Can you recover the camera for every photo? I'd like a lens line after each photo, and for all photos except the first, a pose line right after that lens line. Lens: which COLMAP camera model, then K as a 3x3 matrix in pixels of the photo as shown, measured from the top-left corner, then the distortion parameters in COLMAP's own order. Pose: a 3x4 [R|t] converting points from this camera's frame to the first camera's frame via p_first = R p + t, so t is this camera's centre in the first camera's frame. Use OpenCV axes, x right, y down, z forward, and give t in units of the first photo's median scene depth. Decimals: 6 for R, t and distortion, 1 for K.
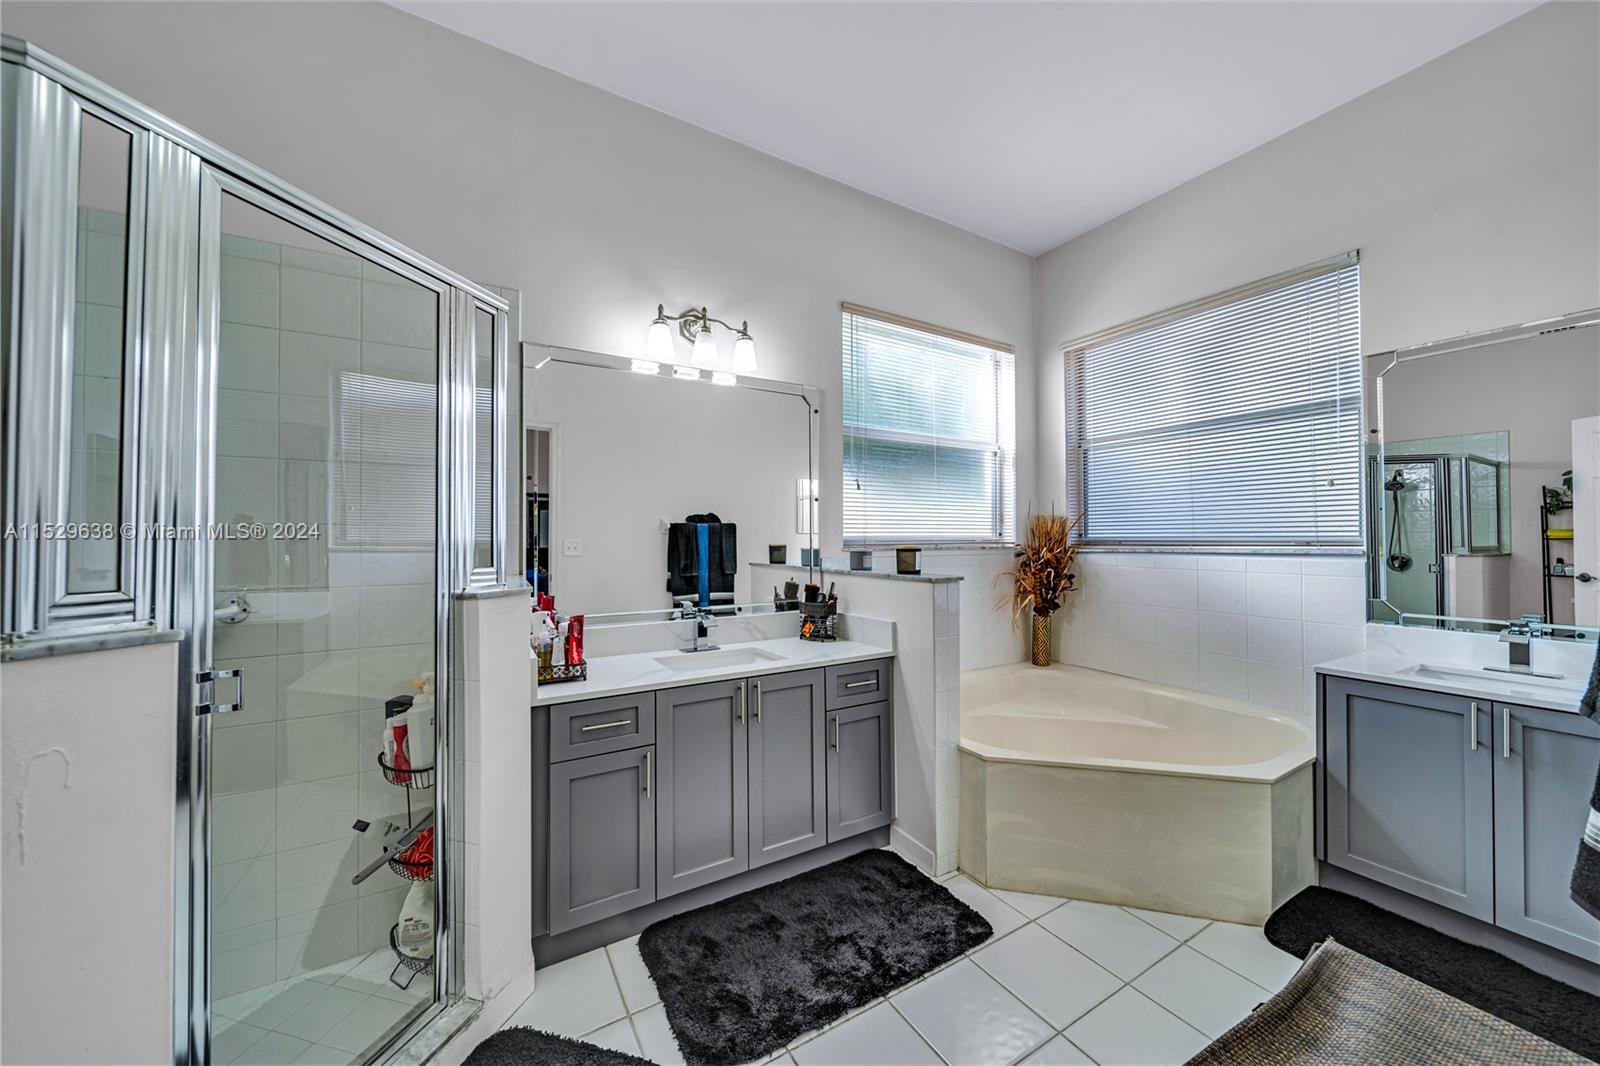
lens RADIAL K [[568.6, 0, 794.5], [0, 568.6, 528.9], [0, 0, 1]] dist [-0.000080, -0.001140]
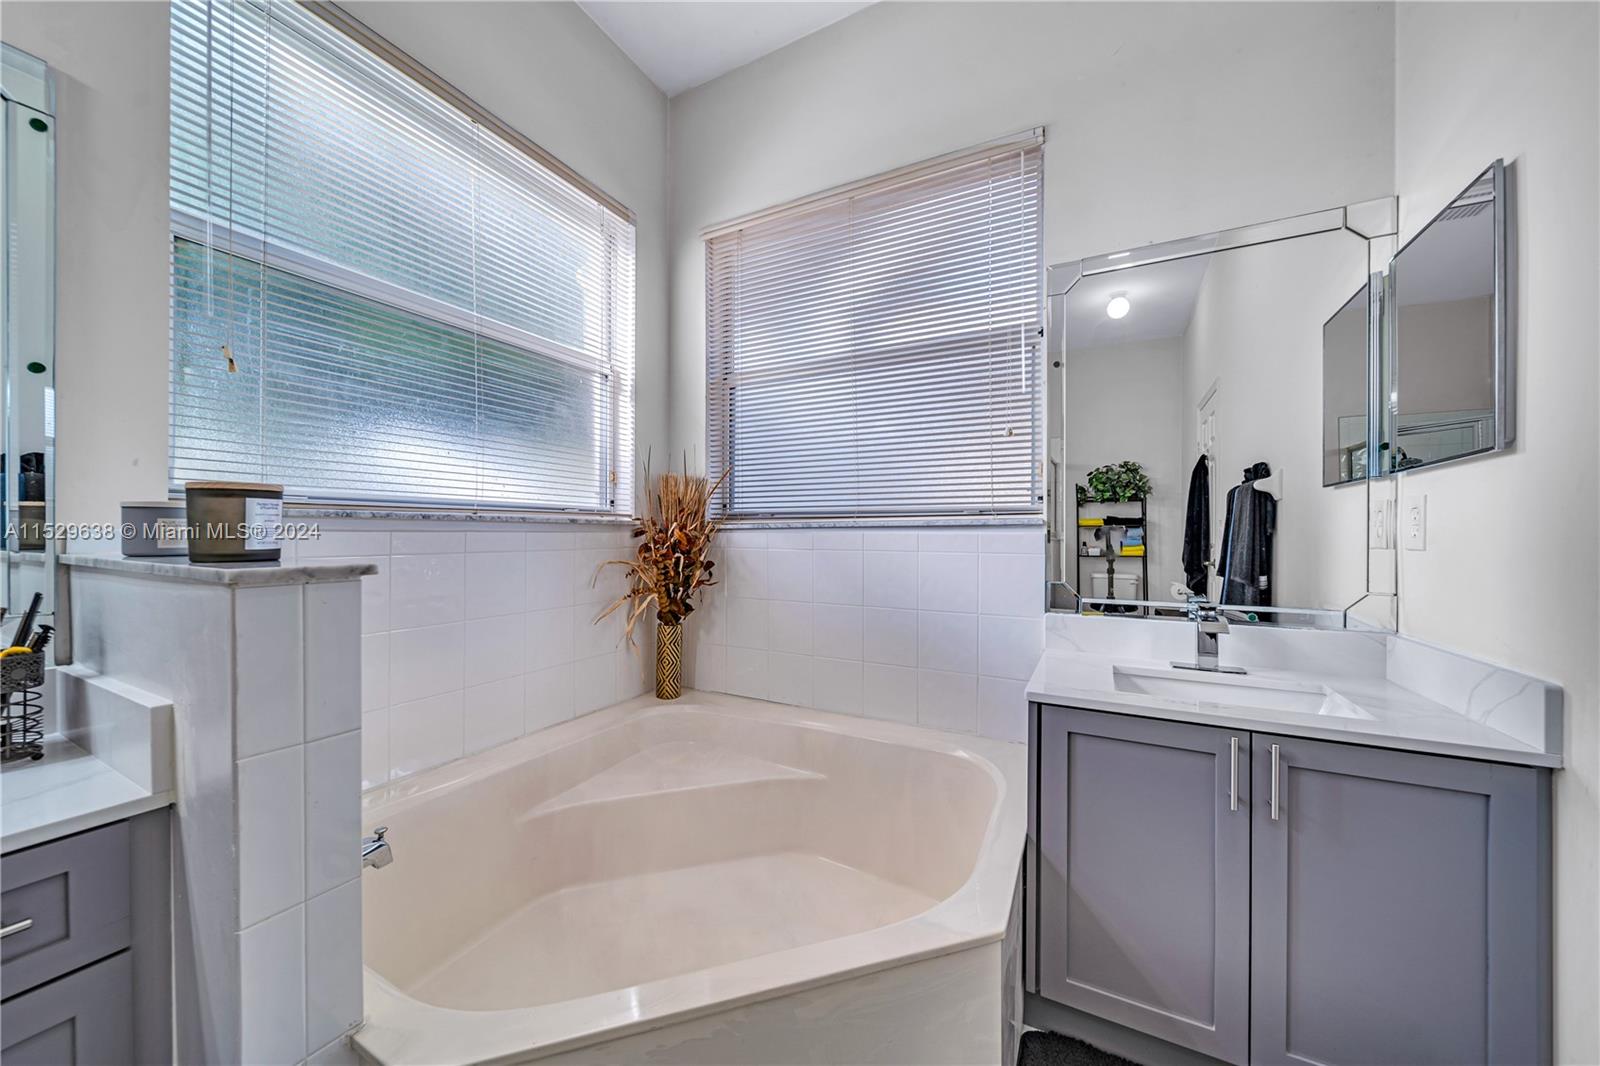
lens RADIAL K [[568.6, 0, 801.2], [0, 568.6, 535.6], [0, 0, 1]] dist [-0.000080, -0.001140]
pose [[0.850645, 0.002774, 0.525733, 0.218544], [-0.012733, 0.999801, 0.015327, 0.036663], [-0.525587, -0.019732, 0.850511, 0.357370]]
